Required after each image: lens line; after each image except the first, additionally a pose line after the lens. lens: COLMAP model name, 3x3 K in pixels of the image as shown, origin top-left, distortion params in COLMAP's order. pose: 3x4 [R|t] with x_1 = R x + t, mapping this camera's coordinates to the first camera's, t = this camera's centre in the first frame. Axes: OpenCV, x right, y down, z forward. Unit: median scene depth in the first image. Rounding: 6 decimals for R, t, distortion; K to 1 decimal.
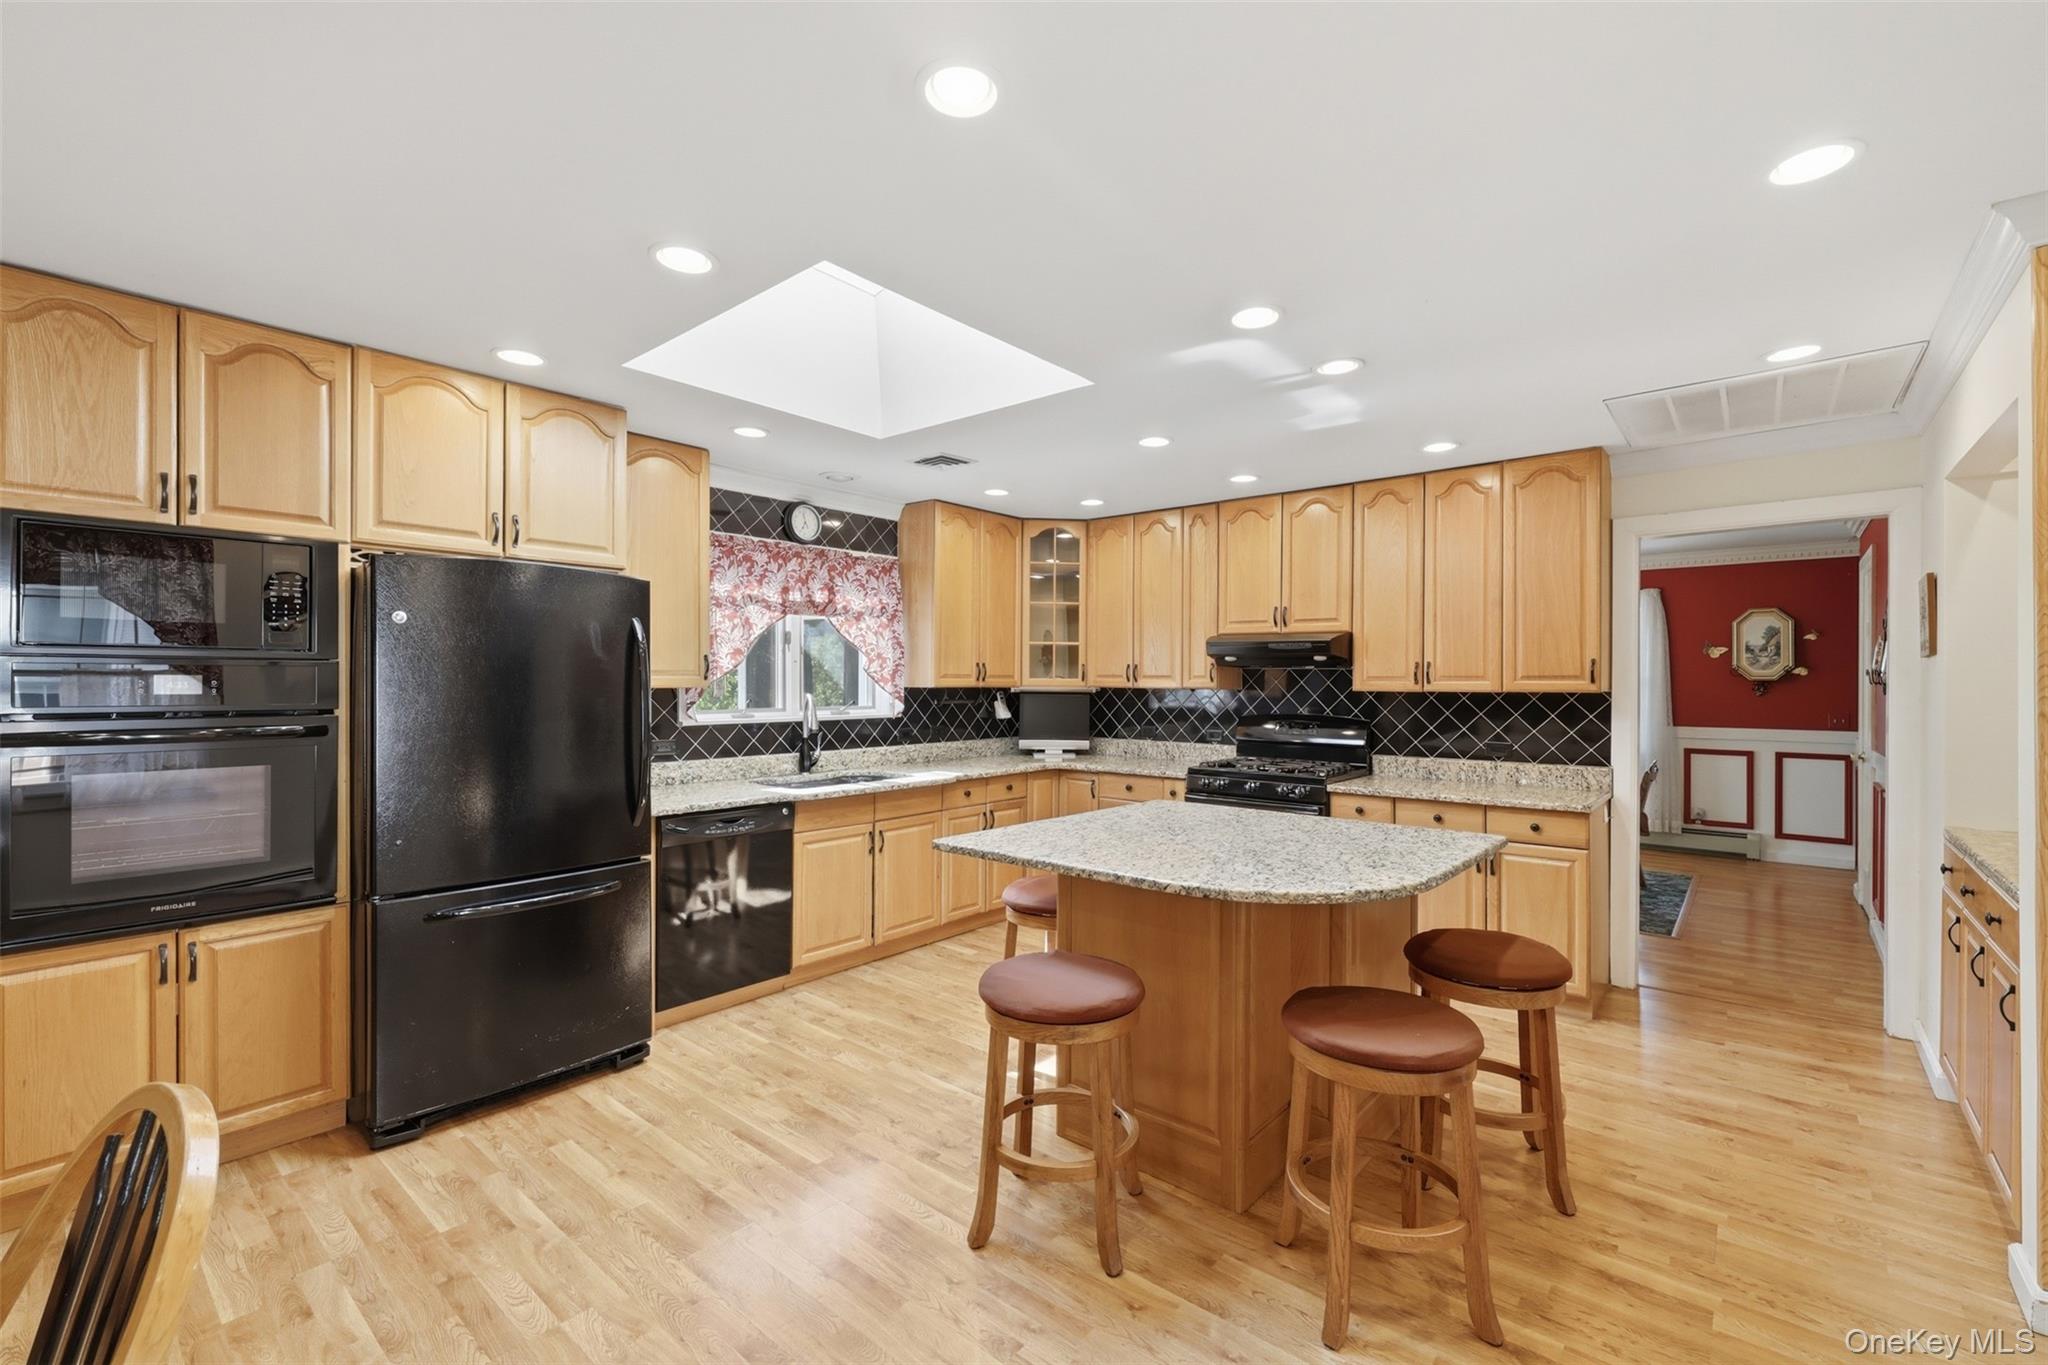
lens RADIAL K [[872.9, 0, 1027.0], [0, 872.9, 671.2], [0, 0, 1]] dist [0.003793, -0.000133]
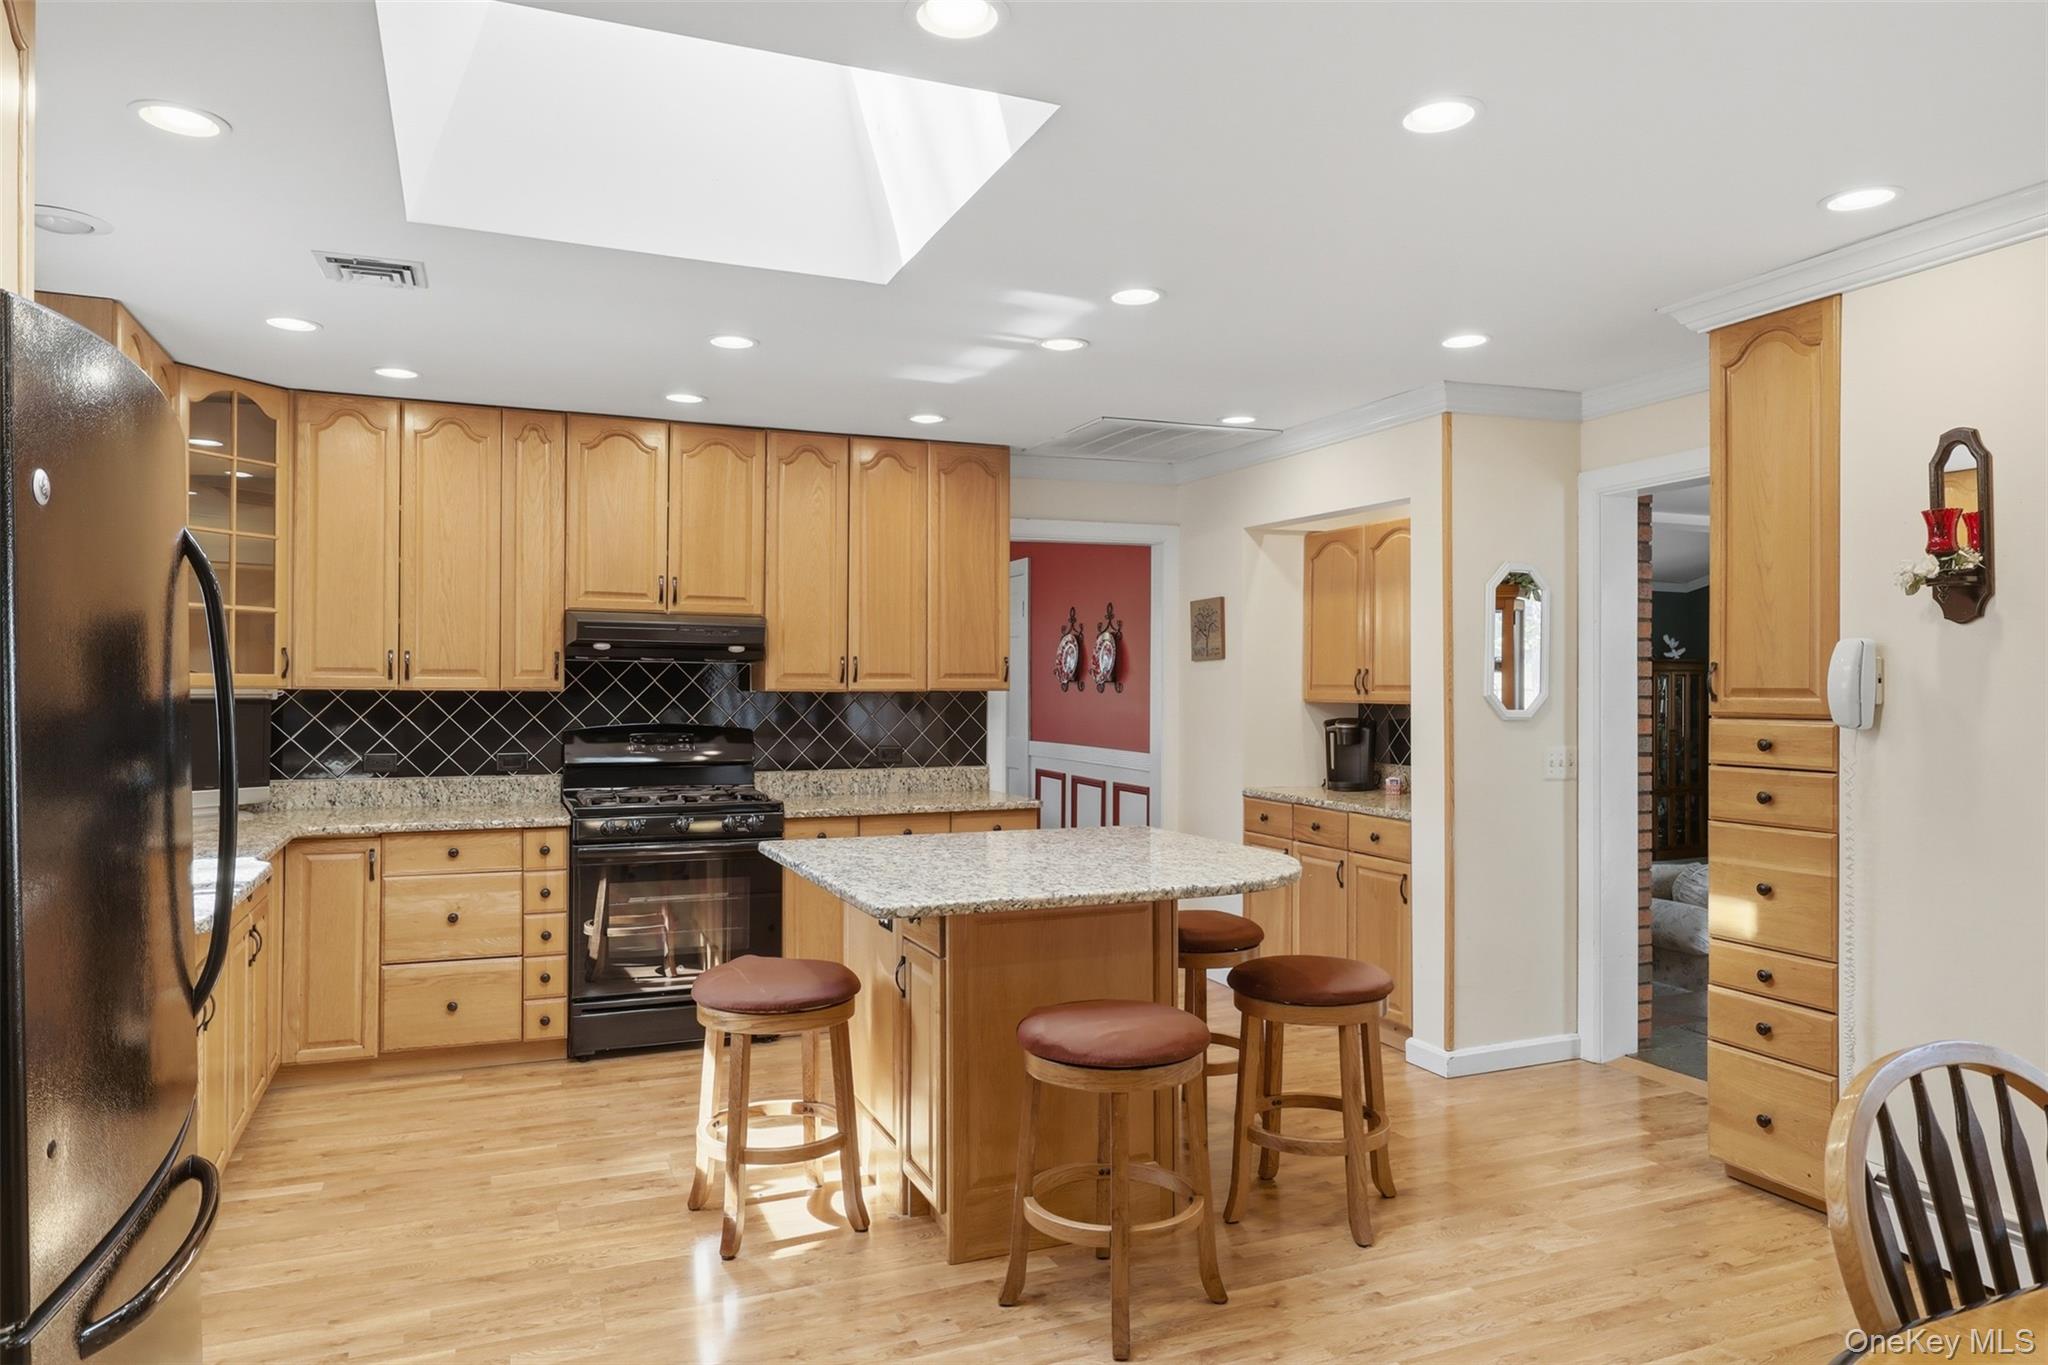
lens RADIAL K [[1313.8, 0, 1025.4], [0, 1313.8, 690.9], [0, 0, 1]] dist [0.023973, 0.000420]
pose [[0.460572, -0.009198, 0.887575, -0.574798], [-0.013002, 0.999769, 0.017107, -0.001480], [-0.887527, -0.019419, 0.460346, 0.241111]]
